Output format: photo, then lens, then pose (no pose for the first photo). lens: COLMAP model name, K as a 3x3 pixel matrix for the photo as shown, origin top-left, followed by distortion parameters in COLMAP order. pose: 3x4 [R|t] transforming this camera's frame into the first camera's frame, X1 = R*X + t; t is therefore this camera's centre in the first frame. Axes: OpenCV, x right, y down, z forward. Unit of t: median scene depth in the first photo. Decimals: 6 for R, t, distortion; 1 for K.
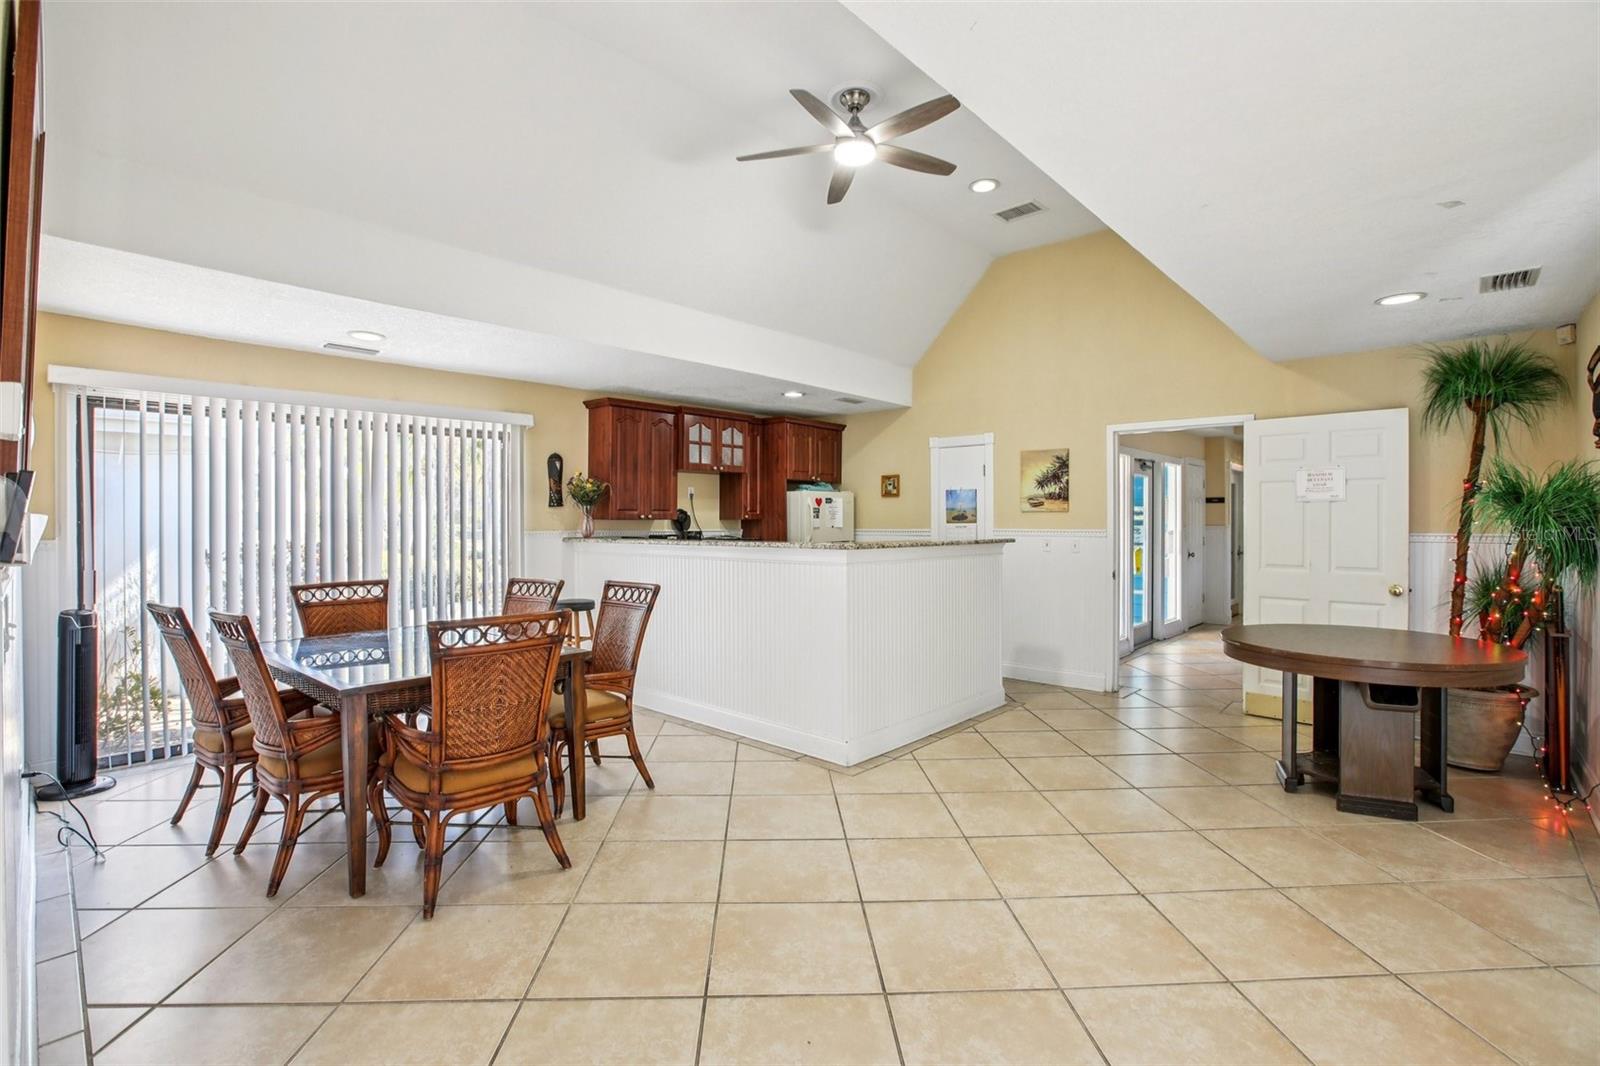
lens RADIAL K [[729.5, 0, 790.9], [0, 729.5, 522.5], [0, 0, 1]] dist [-0.025922, 0.000590]
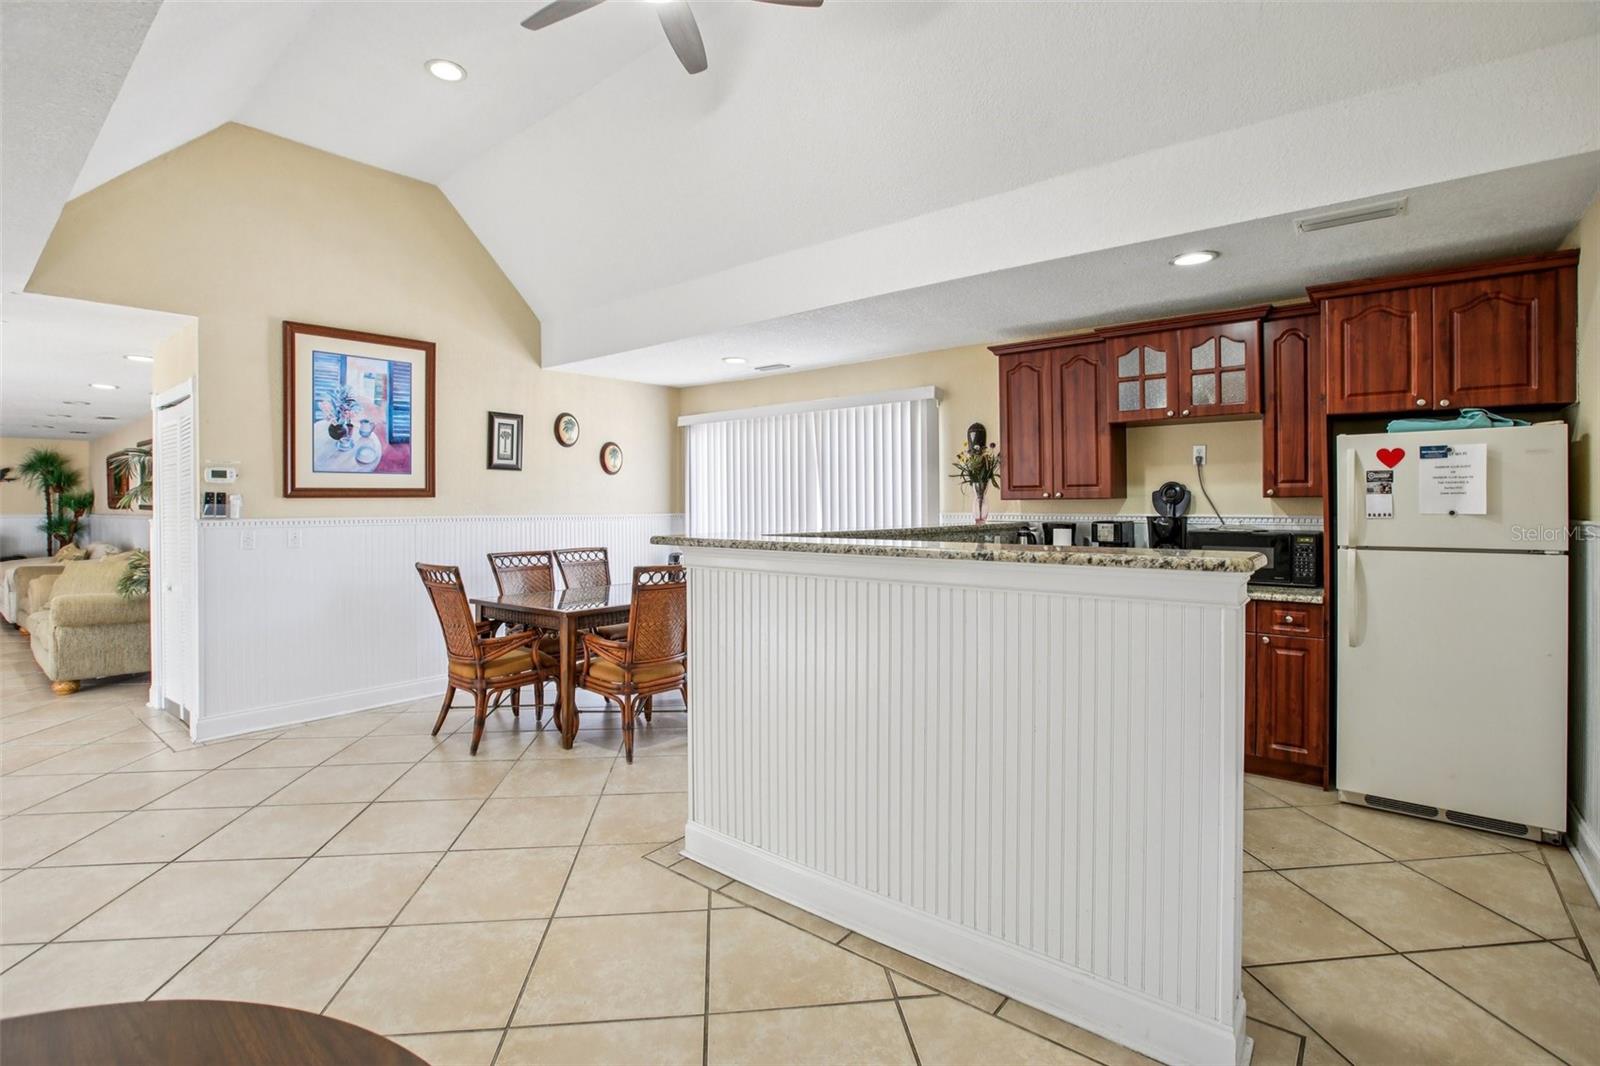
lens RADIAL K [[731.6, 0, 804.4], [0, 731.6, 504.6], [0, 0, 1]] dist [-0.014440, 0.001007]
pose [[0.074577, 0.004015, -0.997207, 0.479032], [0.000861, 0.999991, 0.004091, -0.001327], [0.997215, -0.001164, 0.074573, 0.648337]]
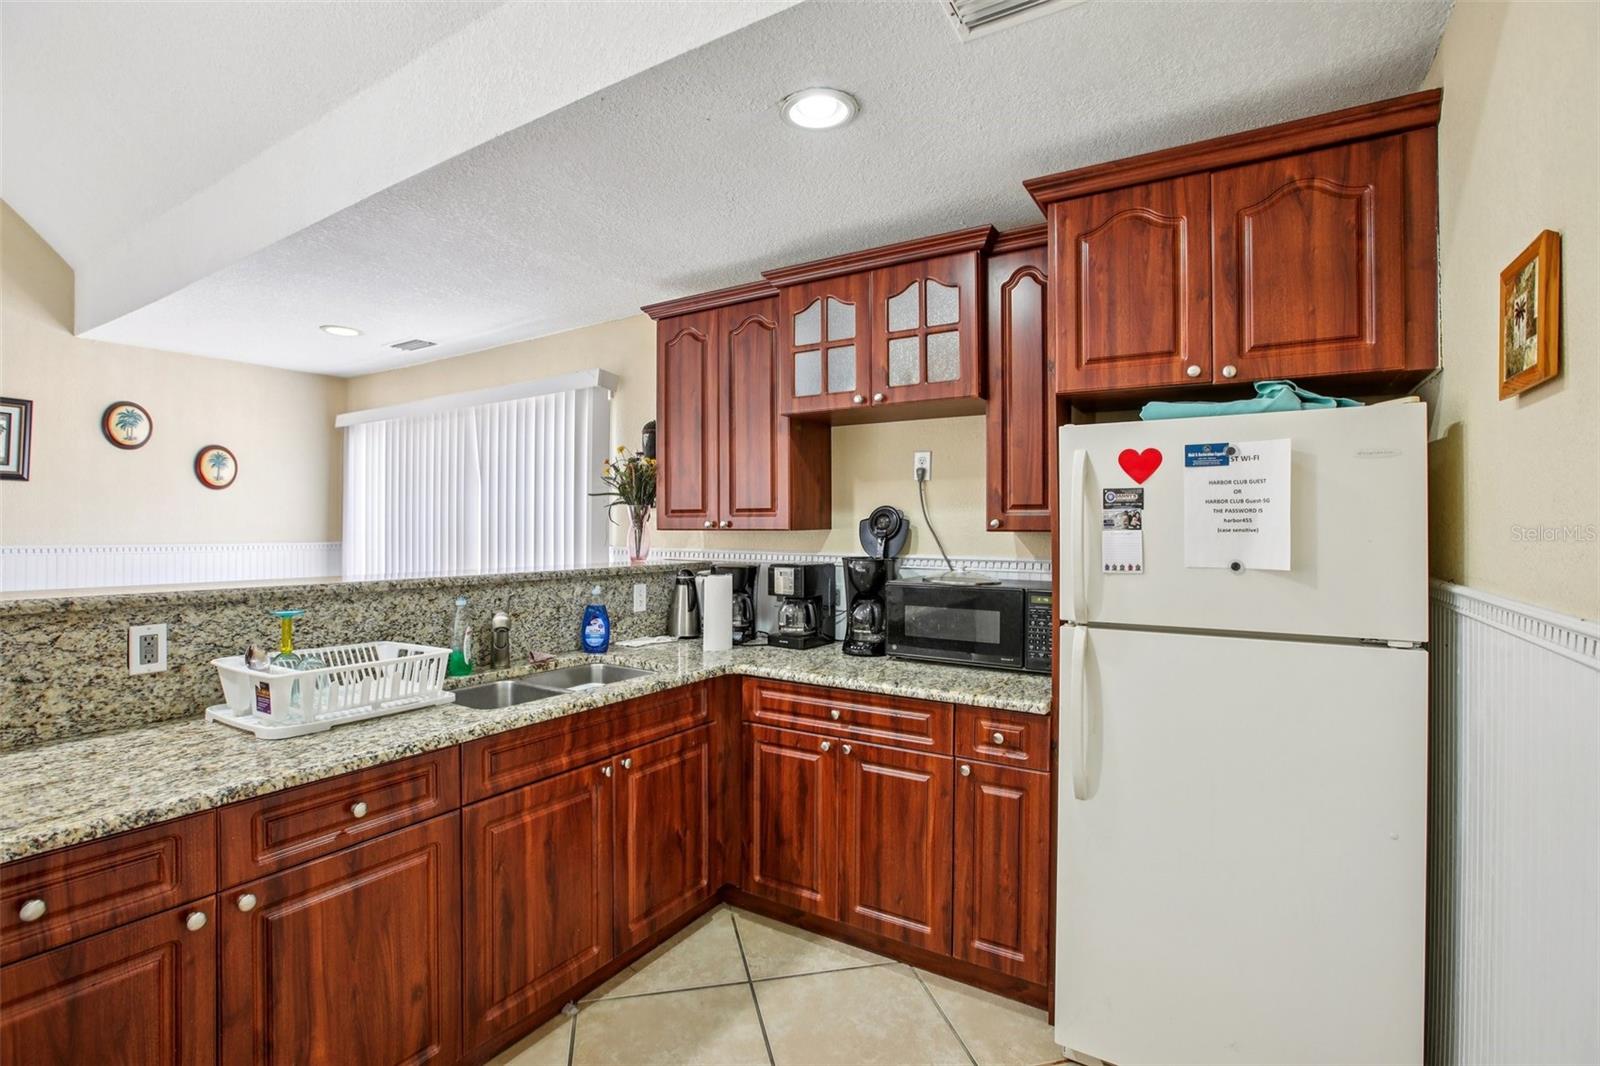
lens RADIAL K [[729.5, 0, 790.9], [0, 729.5, 522.5], [0, 0, 1]] dist [-0.025922, 0.000590]
pose [[0.191027, -0.002690, -0.981581, 0.273536], [-0.006788, 0.999969, -0.004061, -0.006798], [0.981561, 0.007439, 0.191002, 0.886893]]
